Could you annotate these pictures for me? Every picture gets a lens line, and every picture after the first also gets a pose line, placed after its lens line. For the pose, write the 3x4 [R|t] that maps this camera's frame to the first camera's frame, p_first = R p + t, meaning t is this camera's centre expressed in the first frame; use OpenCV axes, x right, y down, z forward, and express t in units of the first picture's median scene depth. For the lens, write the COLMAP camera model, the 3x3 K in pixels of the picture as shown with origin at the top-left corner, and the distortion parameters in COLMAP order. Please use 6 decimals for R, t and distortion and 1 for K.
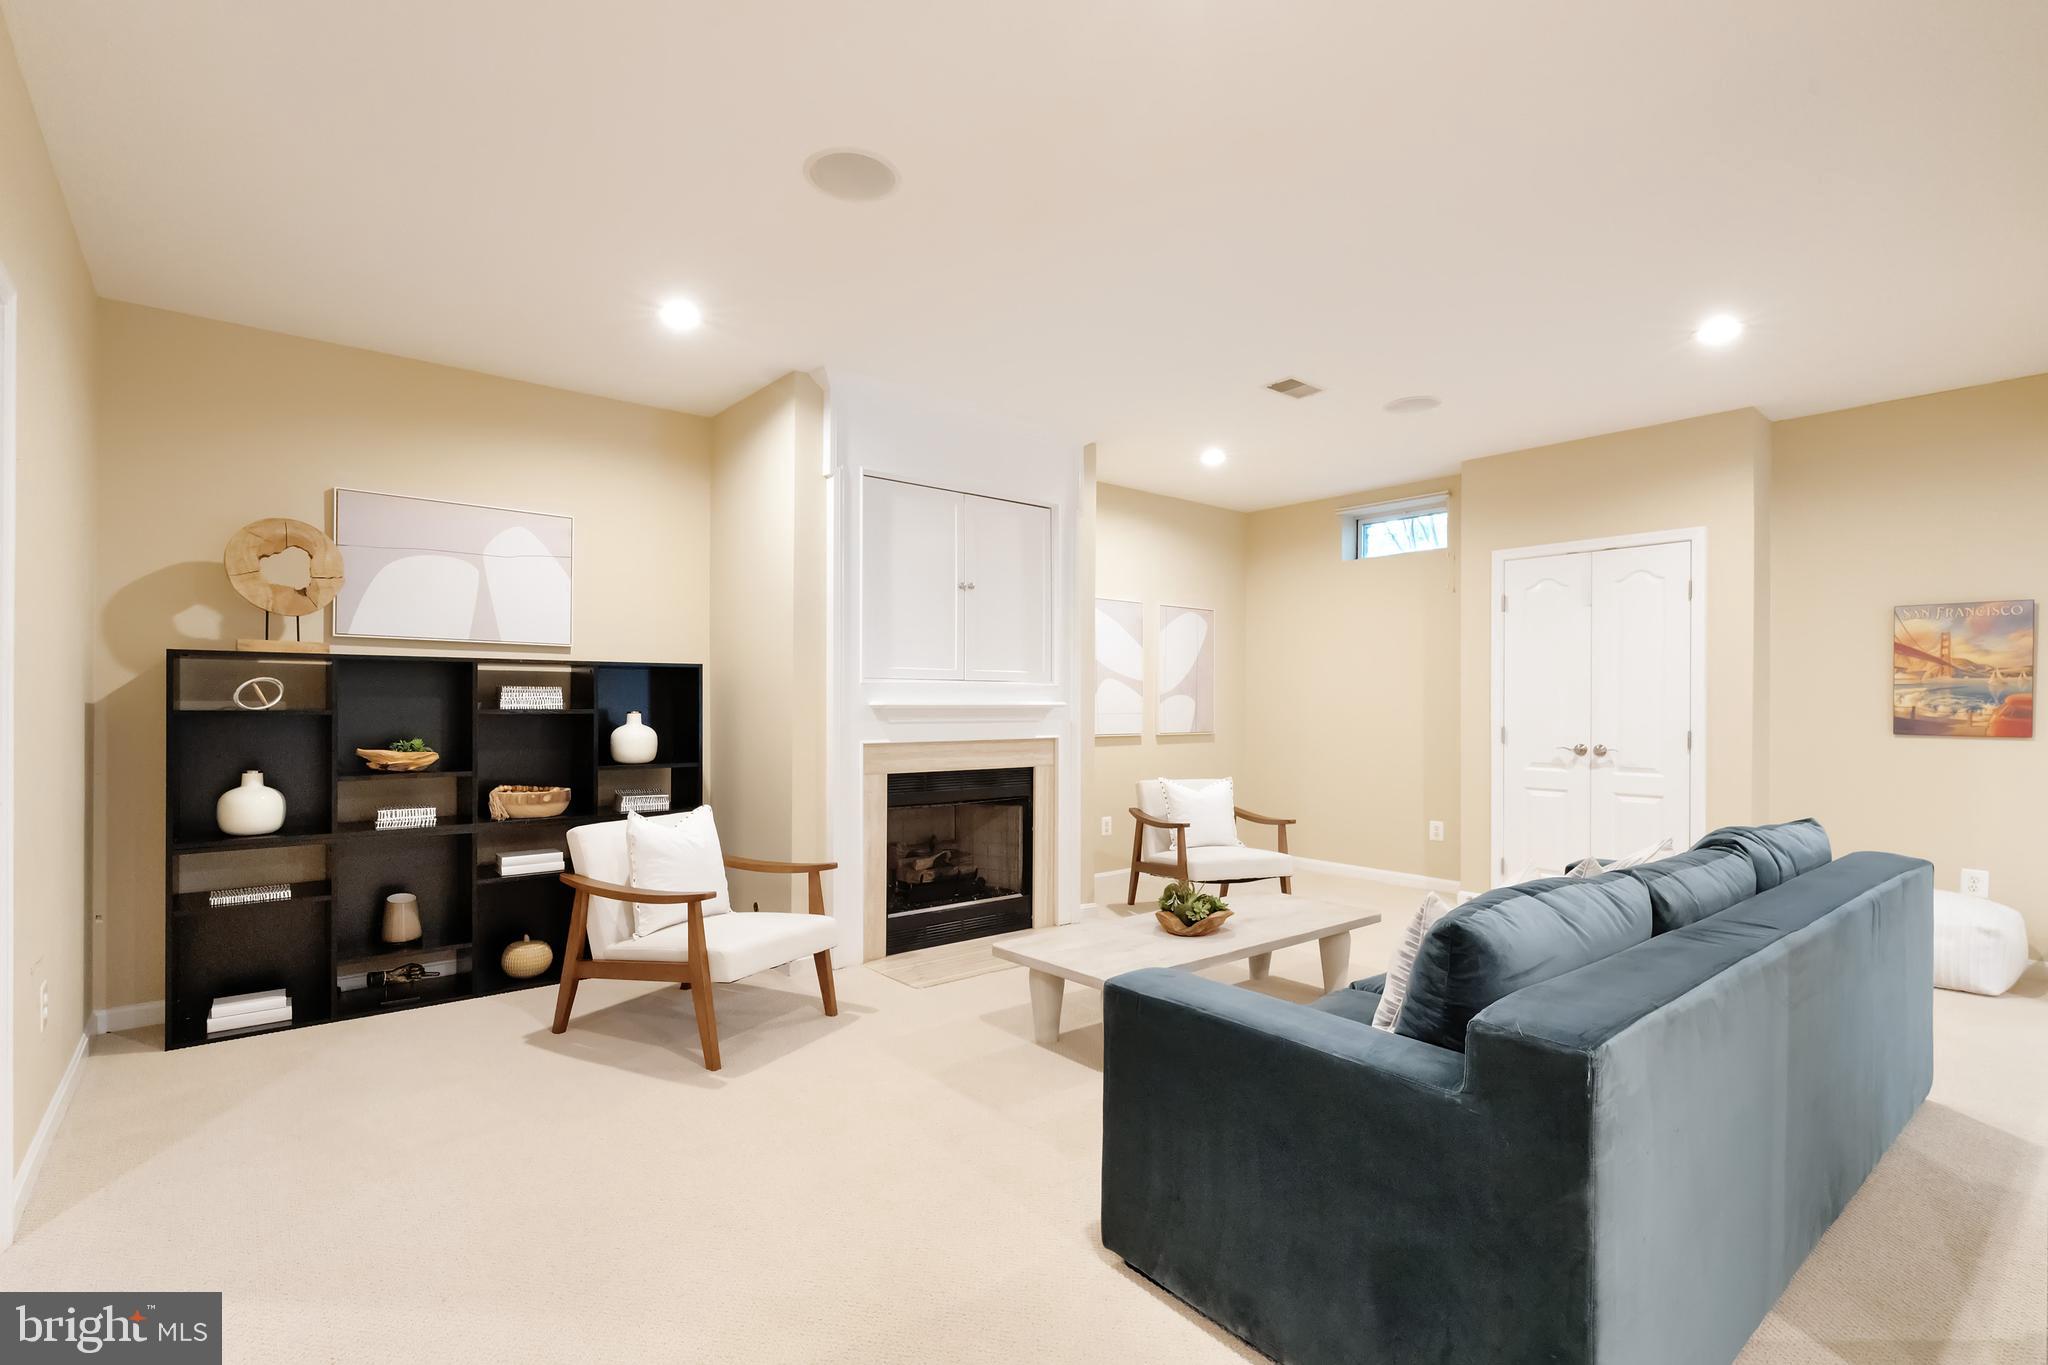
lens RADIAL K [[967.5, 0, 1019.4], [0, 967.5, 695.2], [0, 0, 1]] dist [-0.009810, -0.002862]
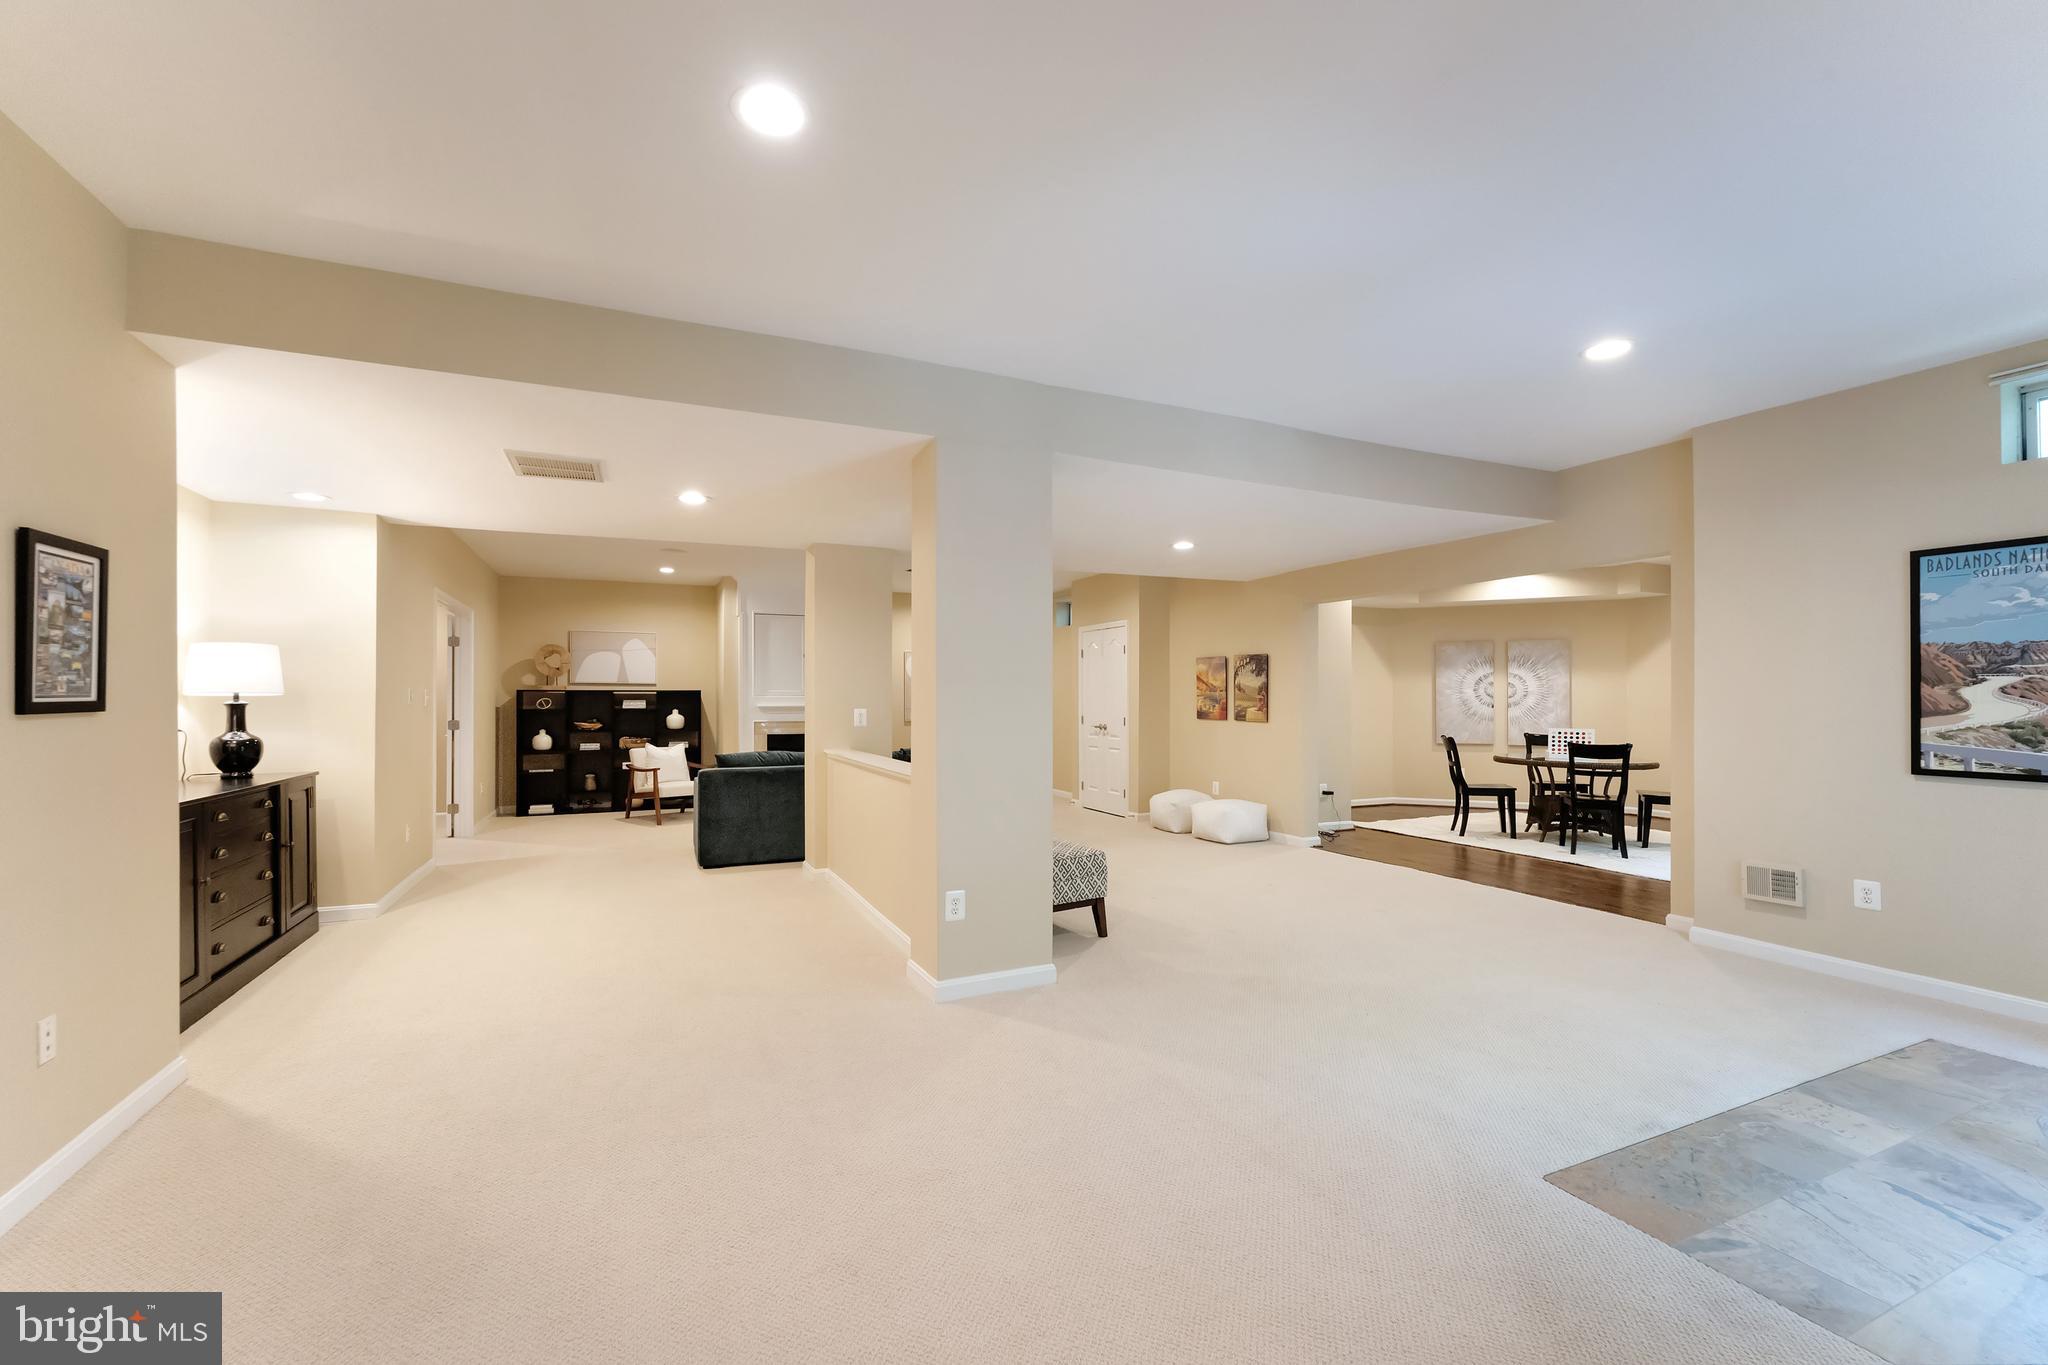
lens RADIAL K [[854.0, 0, 1008.6], [0, 854.0, 687.0], [0, 0, 1]] dist [-0.002934, 0.000539]
pose [[0.962387, -0.008769, -0.271541, 1.143225], [0.007258, 0.999952, -0.006569, -0.022153], [0.271585, 0.004352, 0.962405, -1.007758]]
